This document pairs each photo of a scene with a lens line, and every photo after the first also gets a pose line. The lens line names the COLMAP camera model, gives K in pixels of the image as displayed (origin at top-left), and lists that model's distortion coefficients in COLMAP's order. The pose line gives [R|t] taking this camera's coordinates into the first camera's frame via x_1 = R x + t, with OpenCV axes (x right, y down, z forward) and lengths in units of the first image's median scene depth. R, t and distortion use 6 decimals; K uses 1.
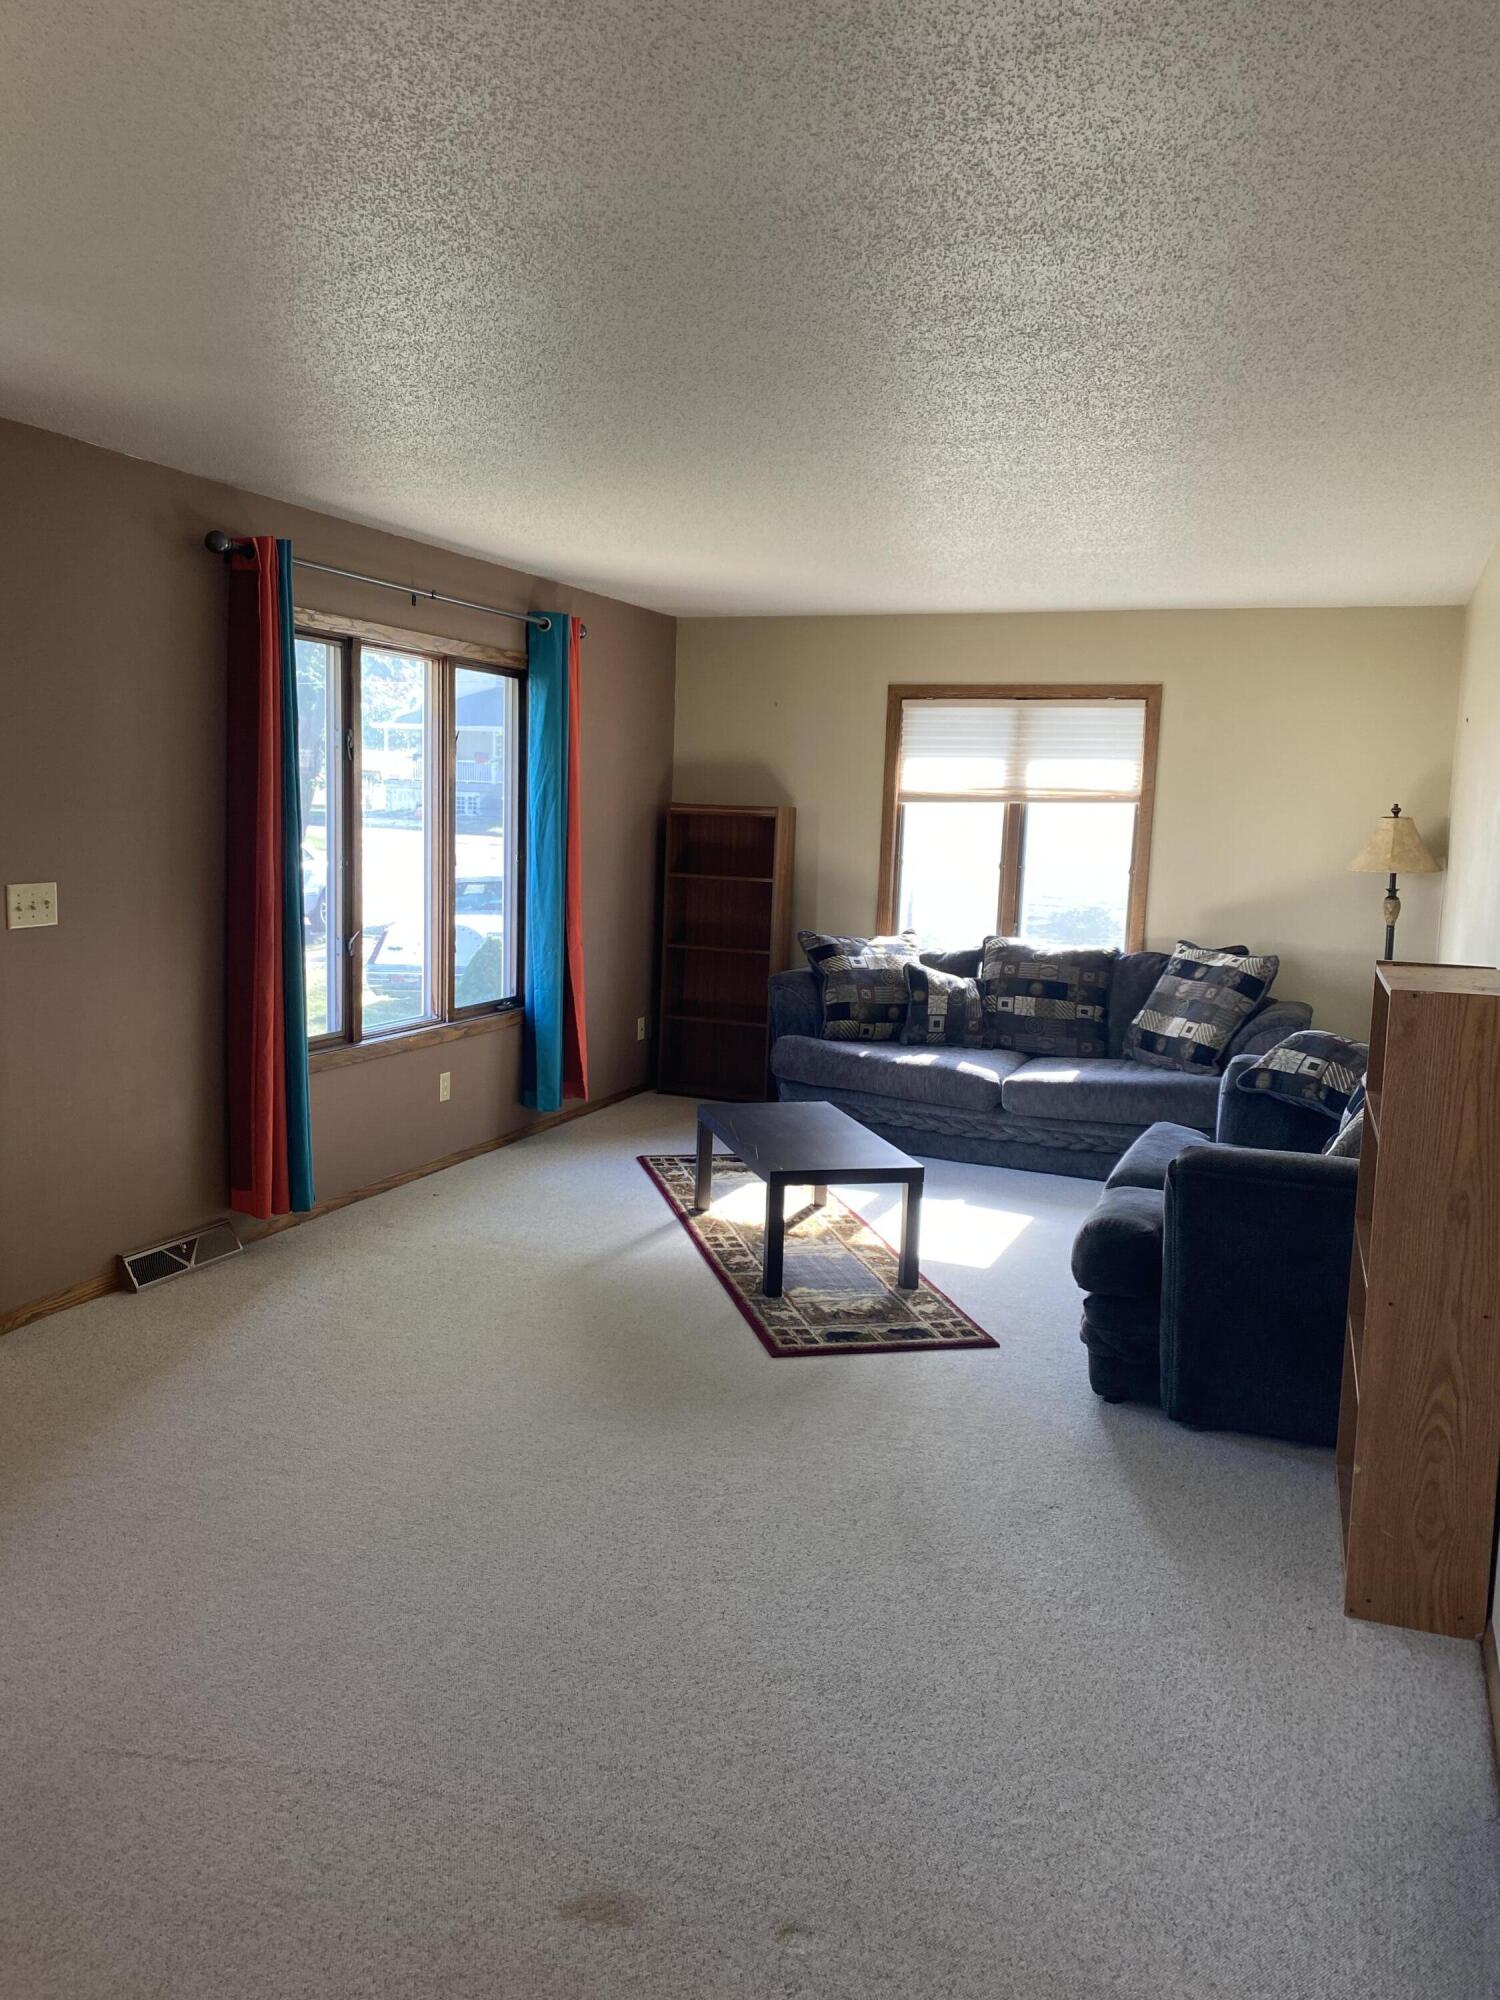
lens RADIAL K [[1505.8, 0, 740.9], [0, 1505.8, 1007.3], [0, 0, 1]] dist [0.052991, -0.023972]
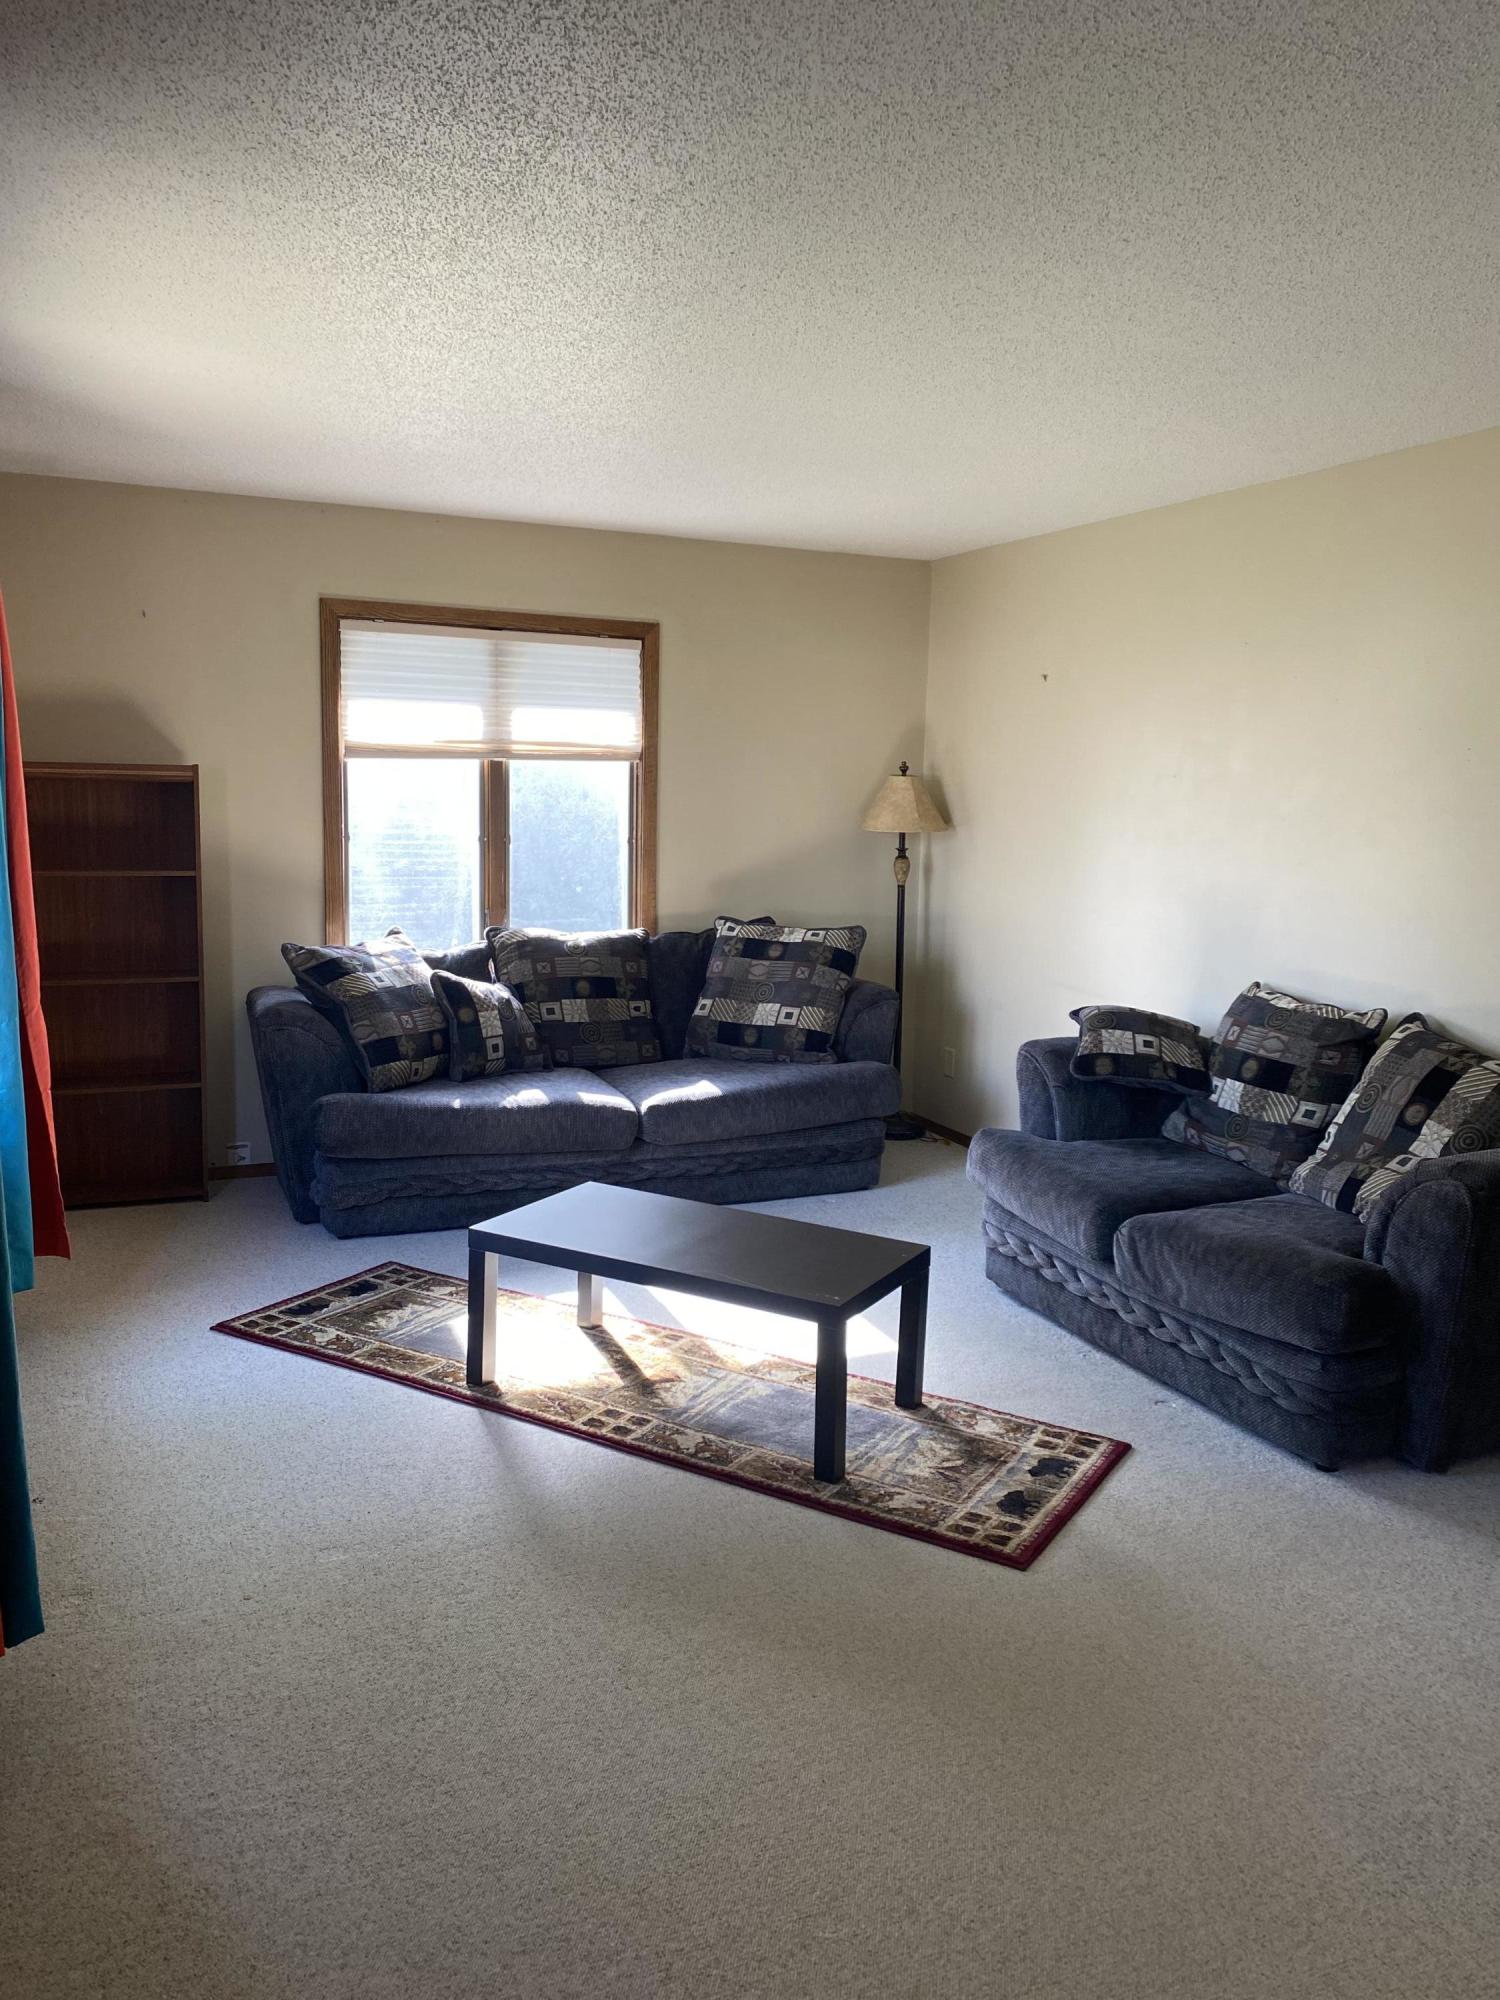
lens RADIAL K [[1505.8, 0, 750.8], [0, 1505.8, 985.8], [0, 0, 1]] dist [0.052991, -0.023972]
pose [[0.684000, -0.114636, 0.720418, -0.334551], [0.095551, 0.993146, 0.067313, -0.060384], [-0.723197, 0.022794, 0.690266, 0.369814]]
